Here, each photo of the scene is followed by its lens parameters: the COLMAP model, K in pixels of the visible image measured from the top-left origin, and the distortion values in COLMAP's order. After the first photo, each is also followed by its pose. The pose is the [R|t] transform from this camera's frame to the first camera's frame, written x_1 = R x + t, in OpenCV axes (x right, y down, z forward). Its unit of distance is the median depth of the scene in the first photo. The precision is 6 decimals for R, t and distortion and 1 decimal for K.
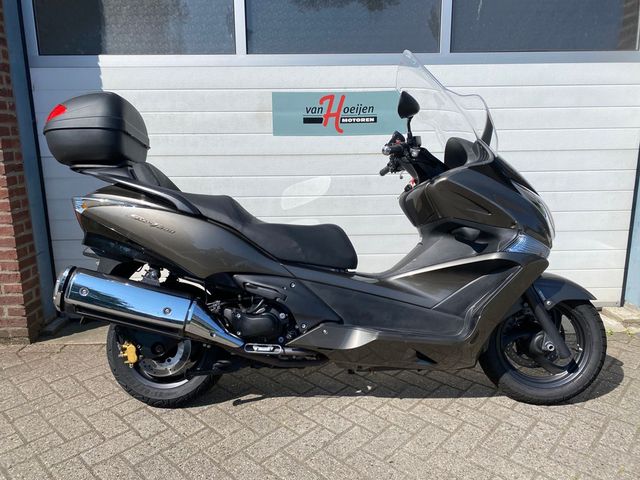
lens RADIAL K [[491.4, 0, 319.7], [0, 491.4, 237.3], [0, 0, 1]] dist [-0.002906, -0.020416]
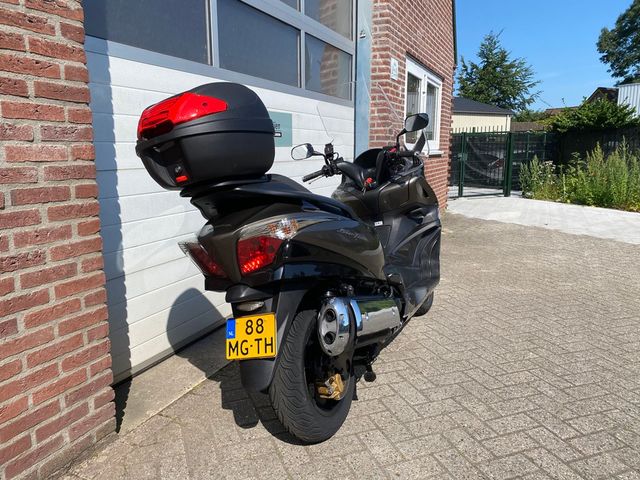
lens RADIAL K [[491.4, 0, 320.6], [0, 491.4, 243.1], [0, 0, 1]] dist [-0.002906, -0.020416]
pose [[0.435289, -0.163966, 0.885234, -1.004558], [0.191803, 0.977591, 0.086759, -0.058200], [-0.879622, 0.132025, 0.456984, 0.373670]]
